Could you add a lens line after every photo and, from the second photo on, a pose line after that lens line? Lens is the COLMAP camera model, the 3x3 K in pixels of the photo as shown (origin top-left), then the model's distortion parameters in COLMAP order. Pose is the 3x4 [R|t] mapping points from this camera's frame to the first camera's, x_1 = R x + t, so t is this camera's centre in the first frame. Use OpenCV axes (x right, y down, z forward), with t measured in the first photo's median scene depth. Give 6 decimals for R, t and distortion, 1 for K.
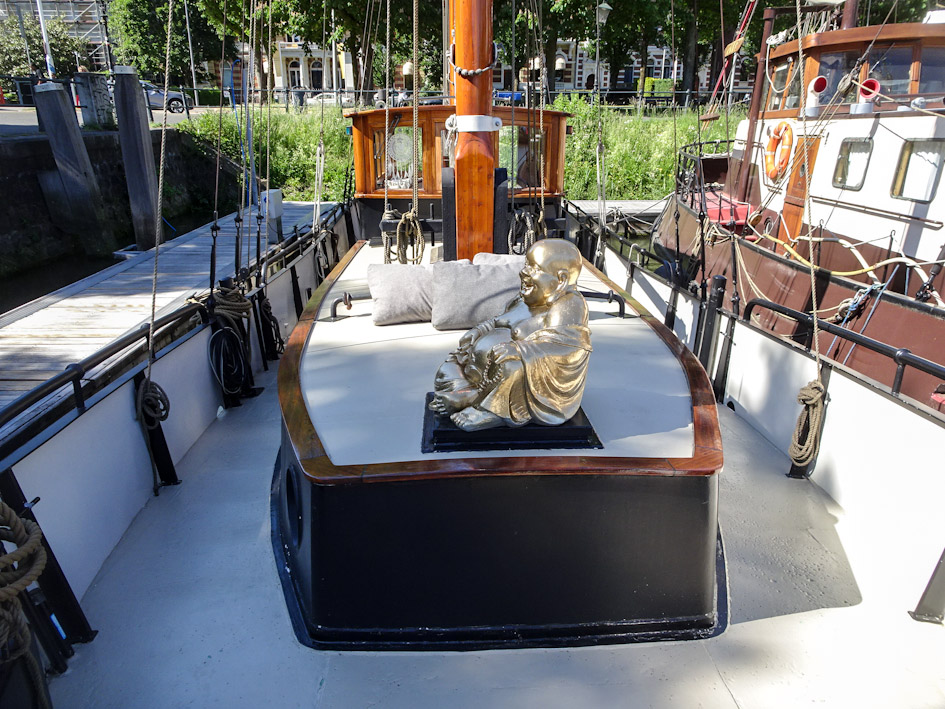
lens RADIAL K [[680.3, 0, 476.0], [0, 680.3, 350.9], [0, 0, 1]] dist [0.015259, -0.010223]
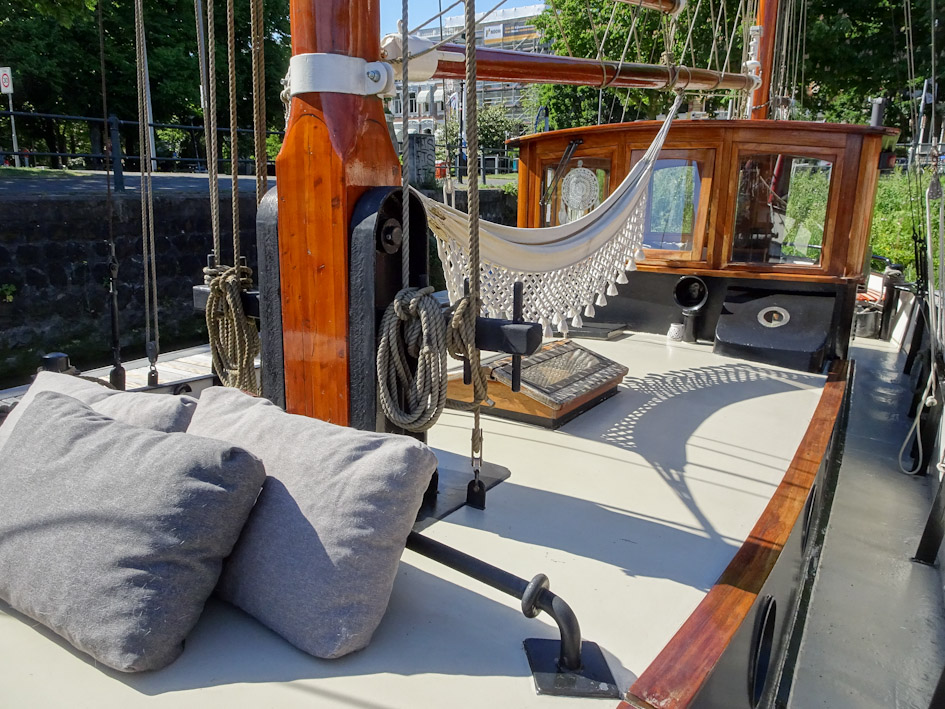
lens RADIAL K [[680.3, 0, 477.1], [0, 680.3, 352.6], [0, 0, 1]] dist [0.015259, -0.010223]
pose [[0.810335, 0.129301, -0.571523, 0.331648], [-0.188226, 0.981098, -0.044914, -0.165010], [0.554913, 0.143971, 0.819356, 0.724129]]
